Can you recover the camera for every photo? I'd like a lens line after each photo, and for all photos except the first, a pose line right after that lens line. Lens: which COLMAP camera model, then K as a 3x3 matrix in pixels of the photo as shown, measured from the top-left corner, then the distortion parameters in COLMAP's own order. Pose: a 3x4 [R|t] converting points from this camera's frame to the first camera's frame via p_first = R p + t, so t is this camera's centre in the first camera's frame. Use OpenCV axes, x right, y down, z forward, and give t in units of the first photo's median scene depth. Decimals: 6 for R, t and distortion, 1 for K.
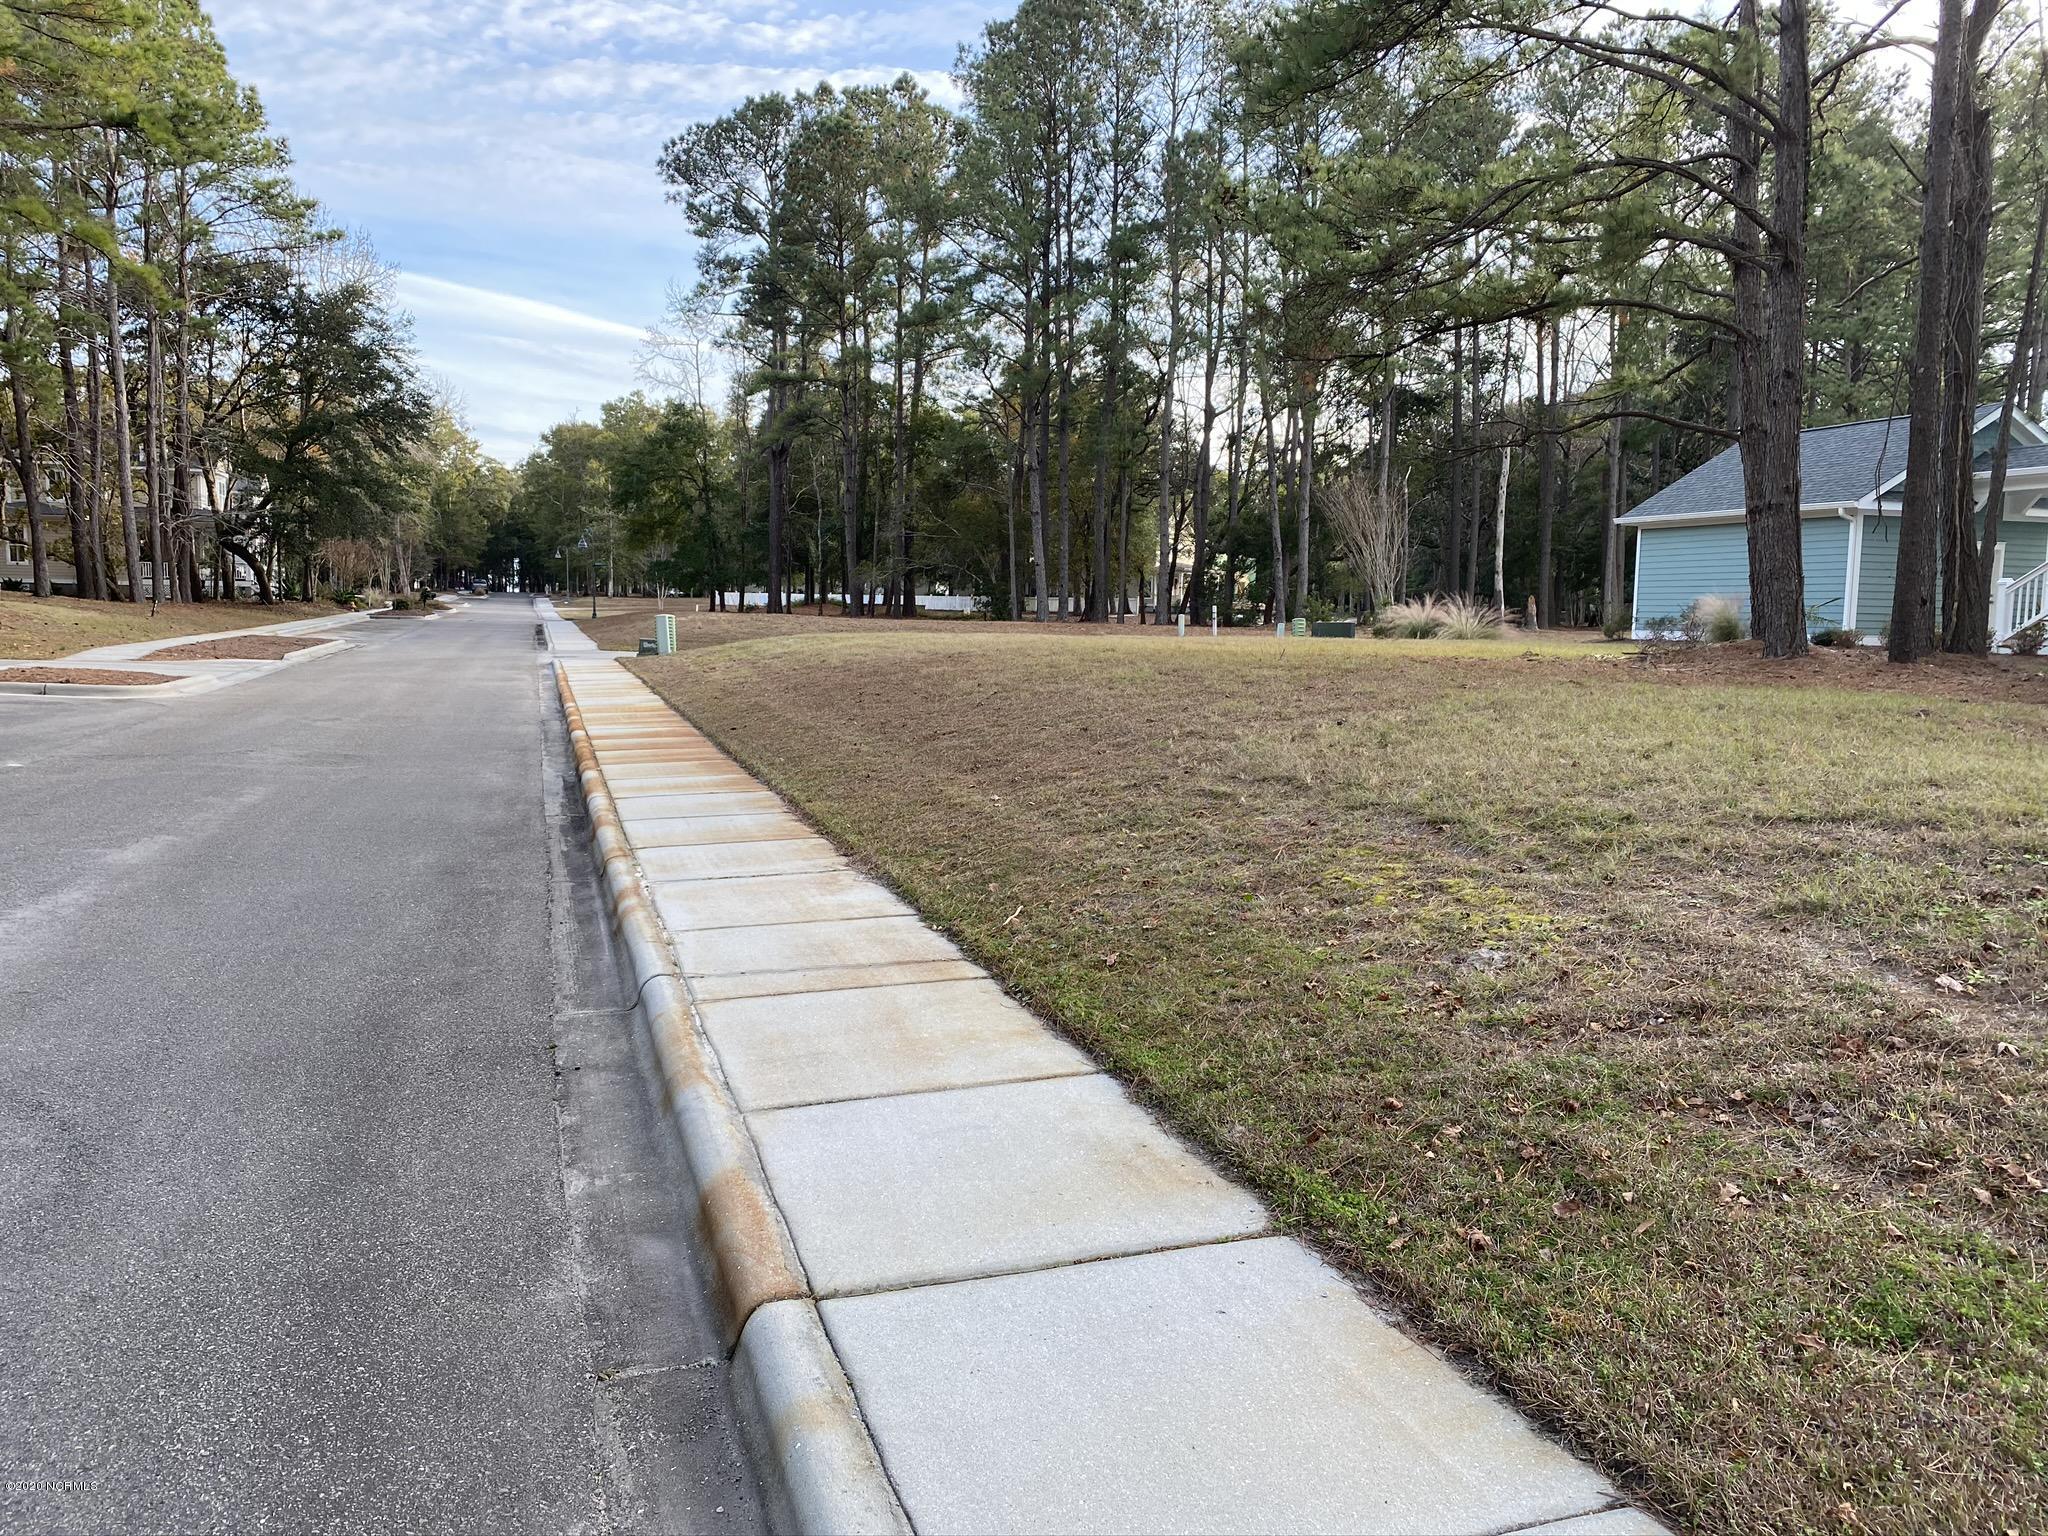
lens RADIAL K [[1565.0, 0, 1015.8], [0, 1565.0, 770.5], [0, 0, 1]] dist [0.030545, -0.033784]
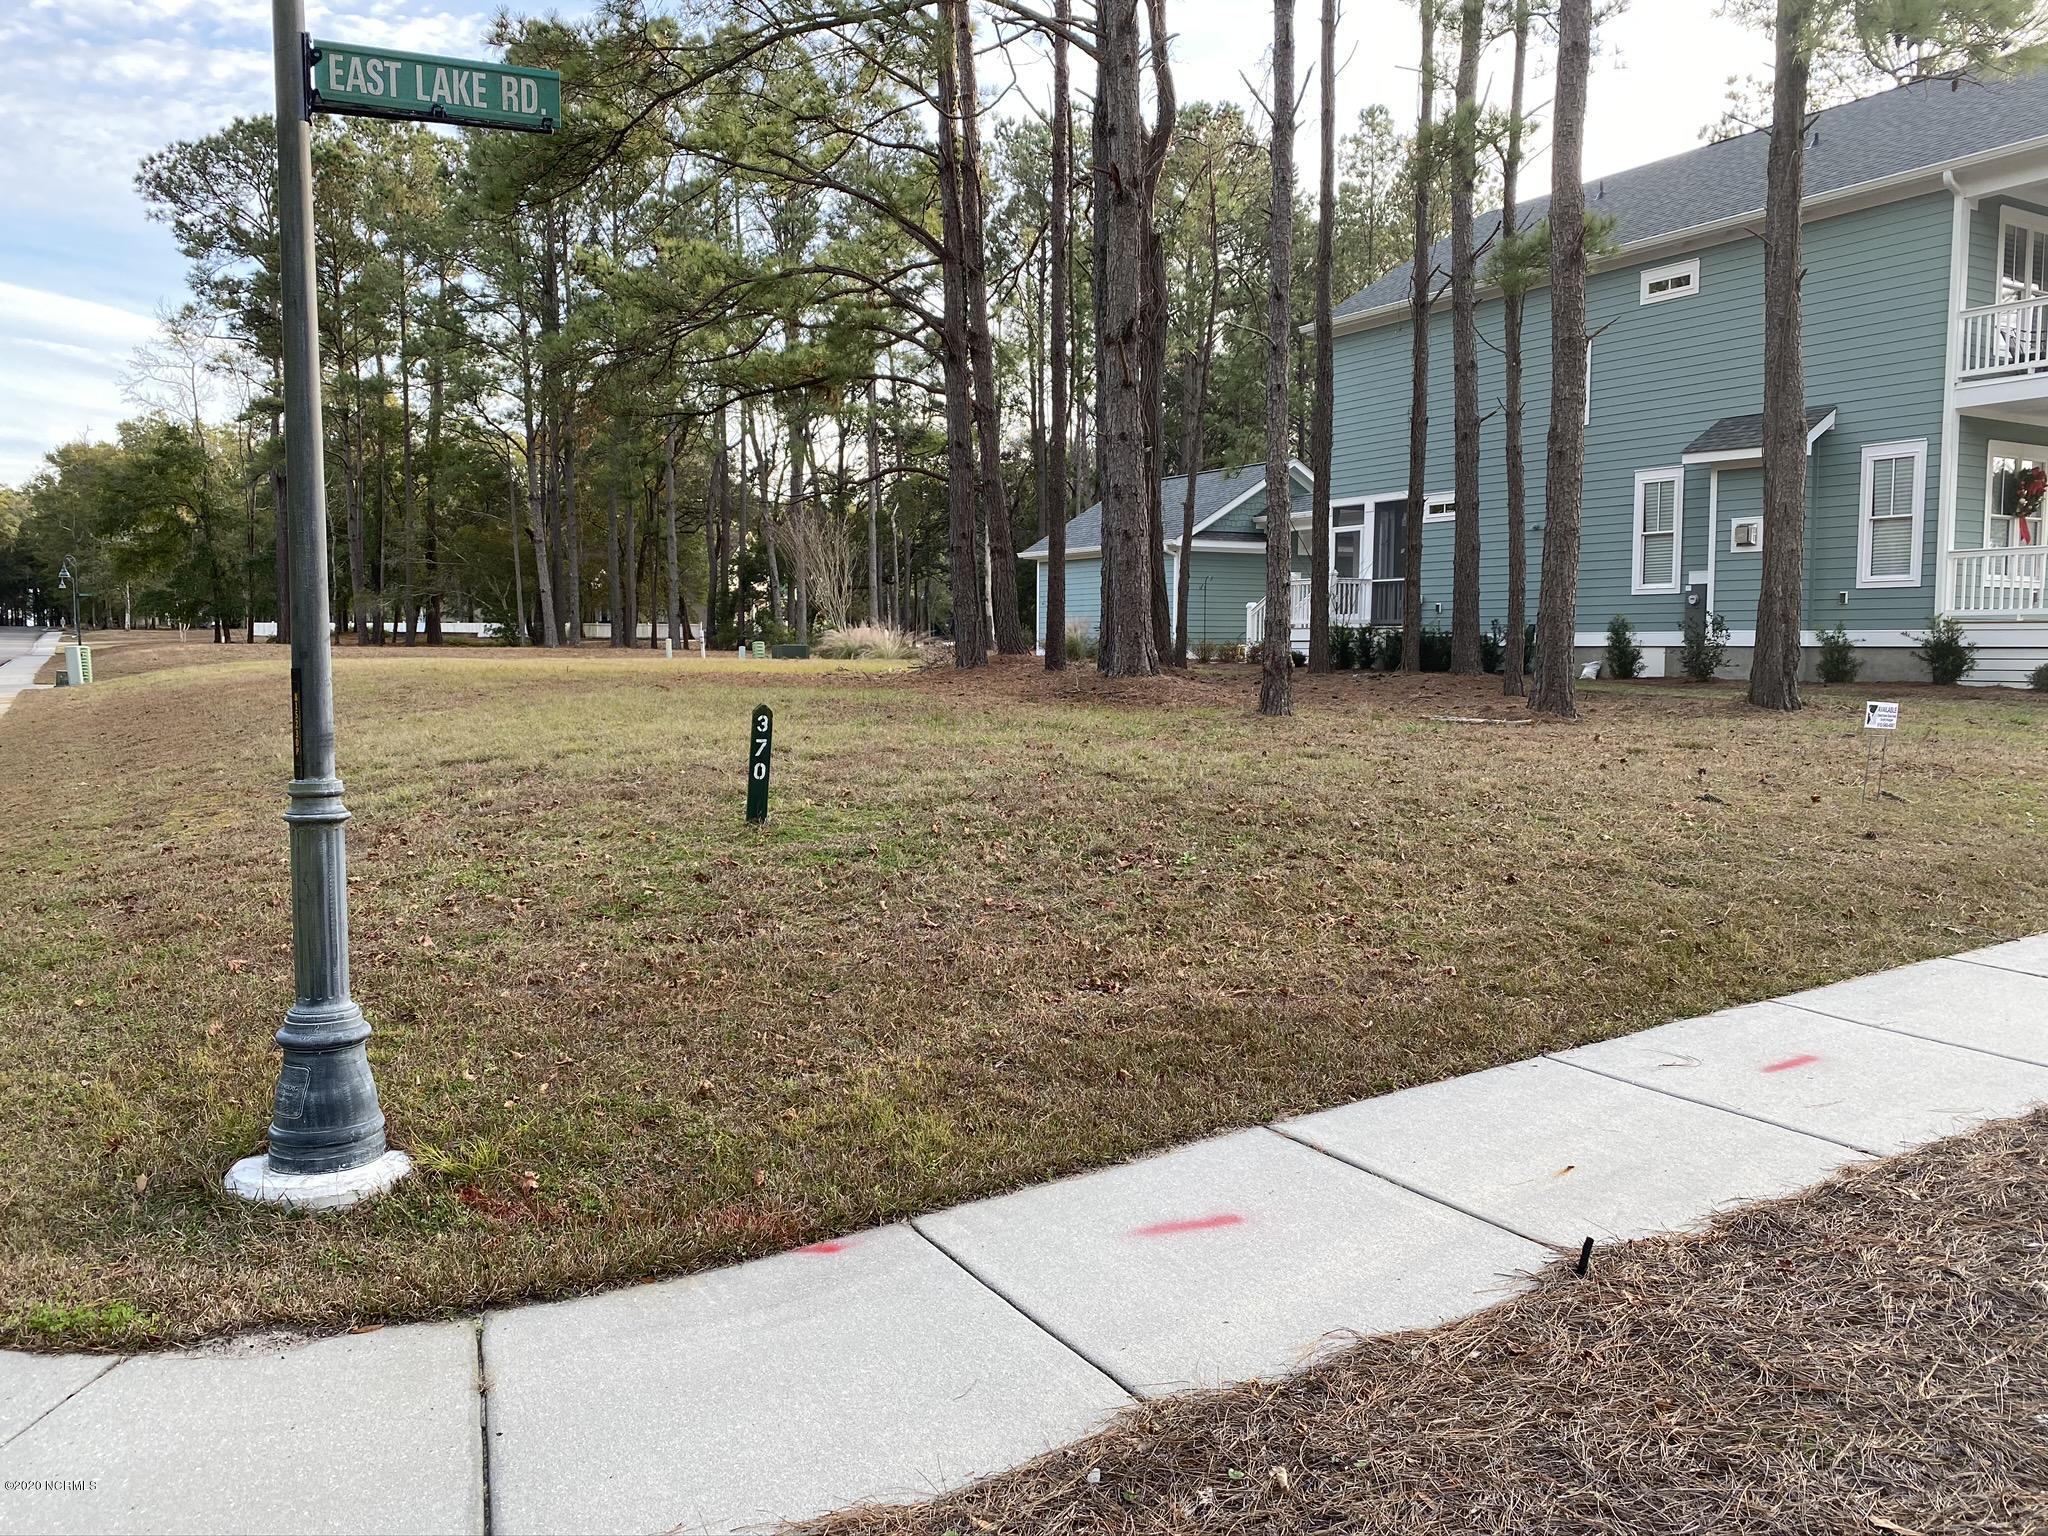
lens RADIAL K [[1565.0, 0, 1025.1], [0, 1565.0, 755.9], [0, 0, 1]] dist [0.030545, -0.033784]
pose [[0.970048, -0.031774, 0.240825, 0.083341], [0.037924, 0.999061, -0.020944, 0.010014], [-0.239934, 0.029450, 0.970343, -0.081967]]
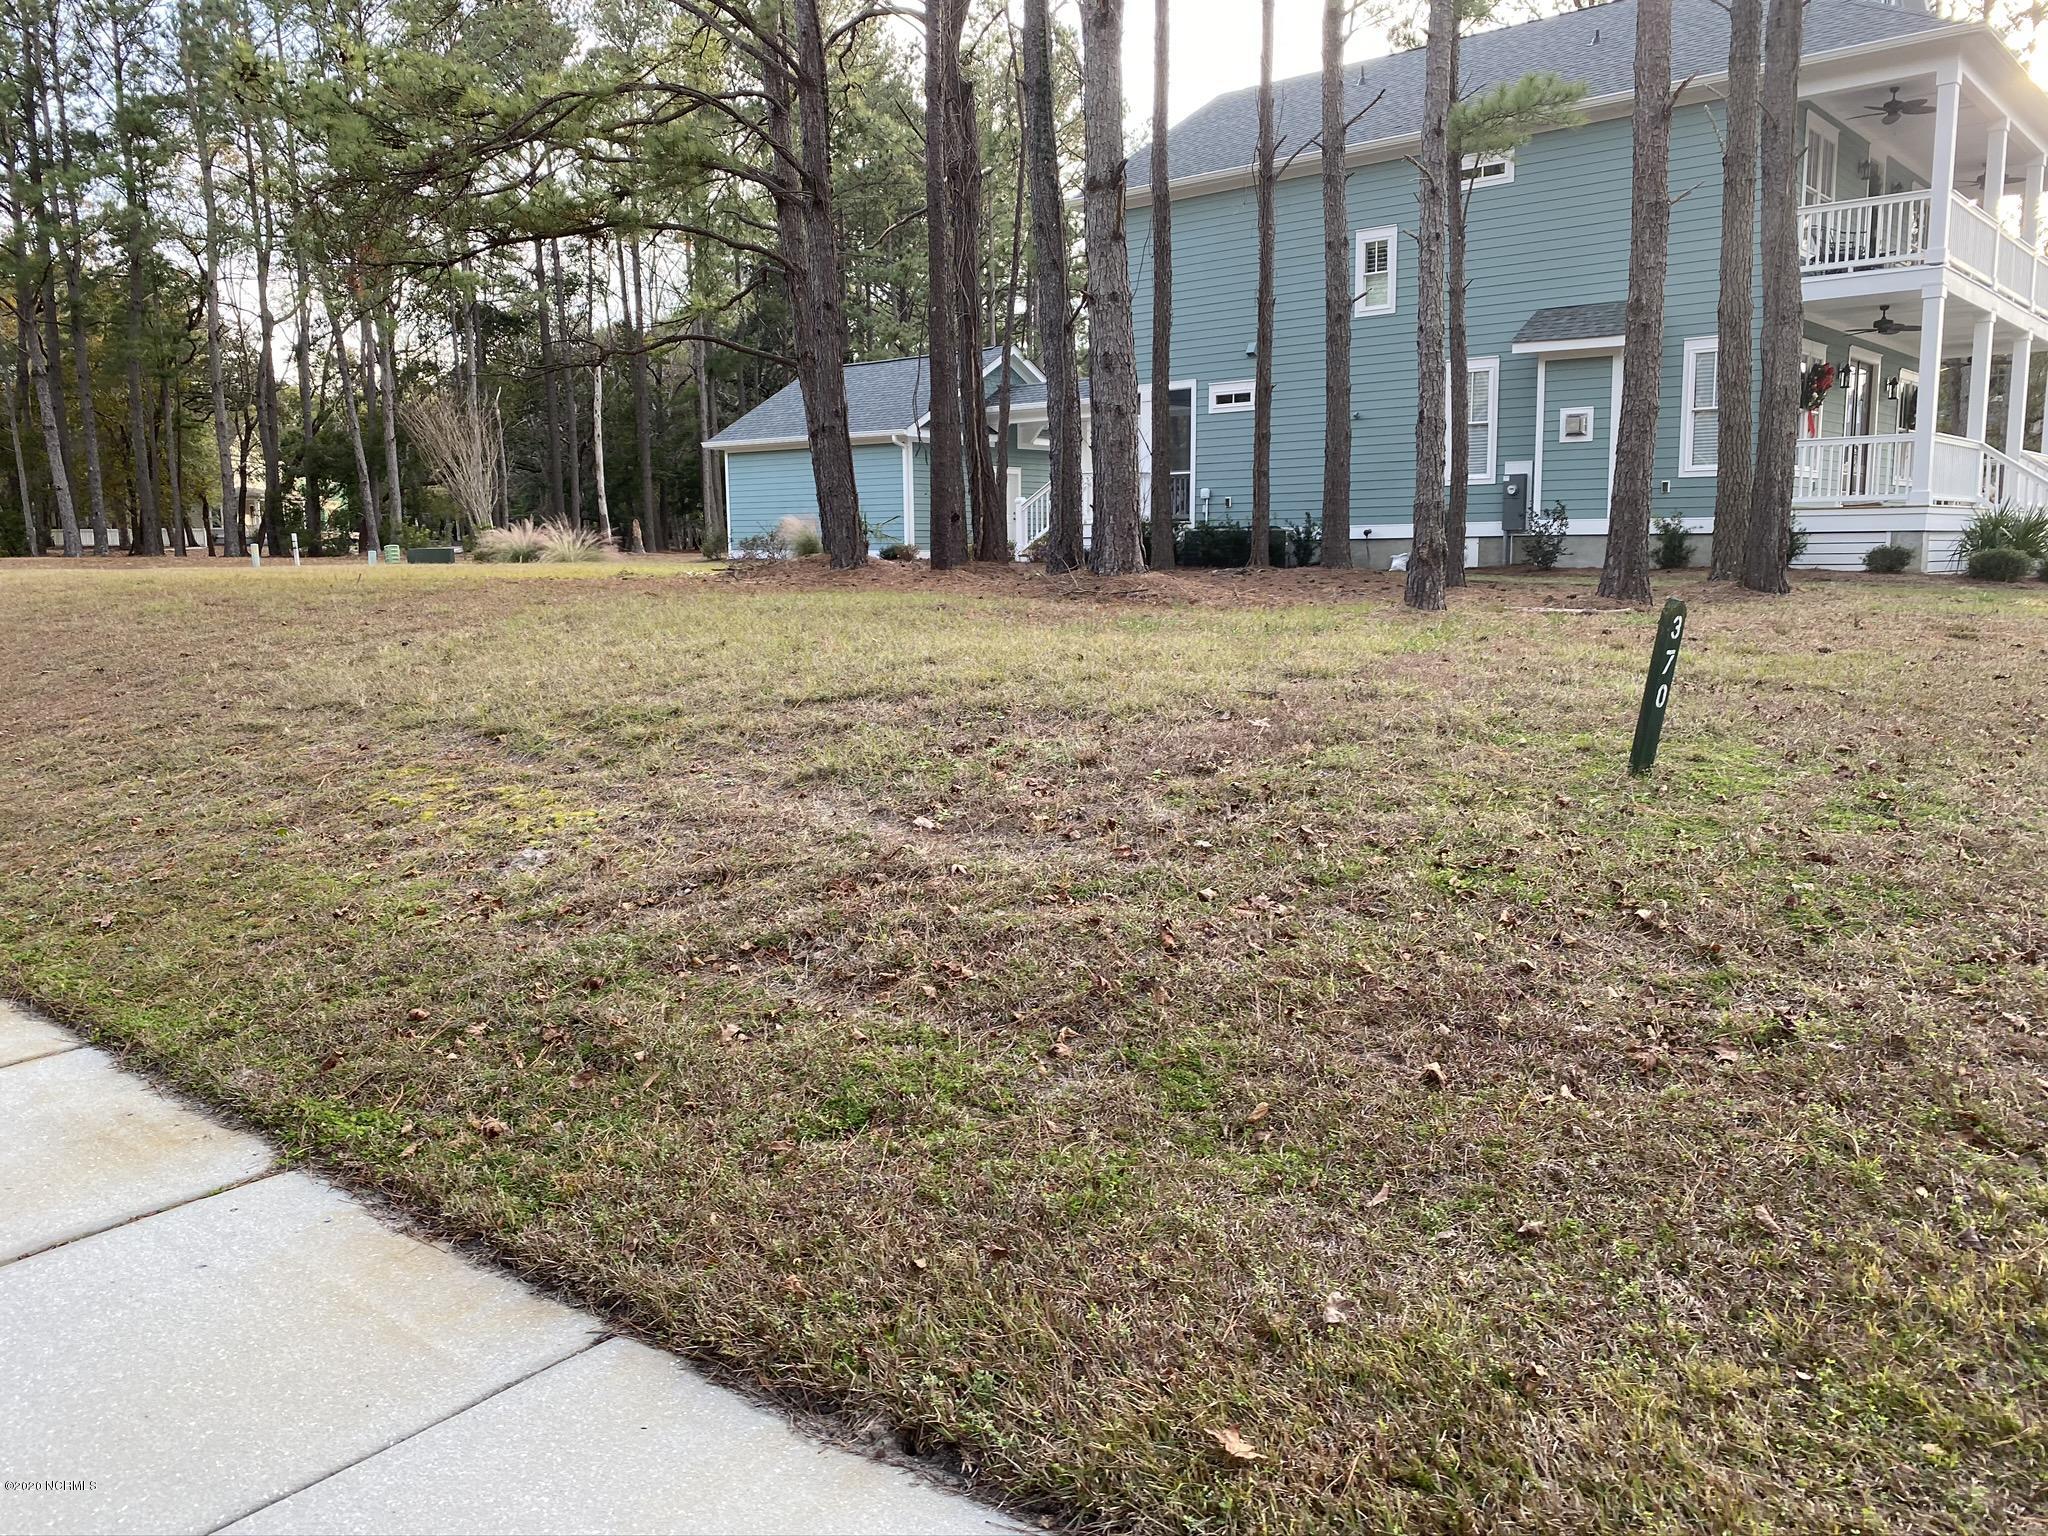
lens RADIAL K [[1565.0, 0, 1035.9], [0, 1565.0, 755.4], [0, 0, 1]] dist [0.030545, -0.033784]
pose [[0.848603, -0.095286, 0.520378, 0.006374], [0.076314, 0.995406, 0.057818, 0.002289], [-0.523496, -0.009352, 0.851977, -0.001868]]
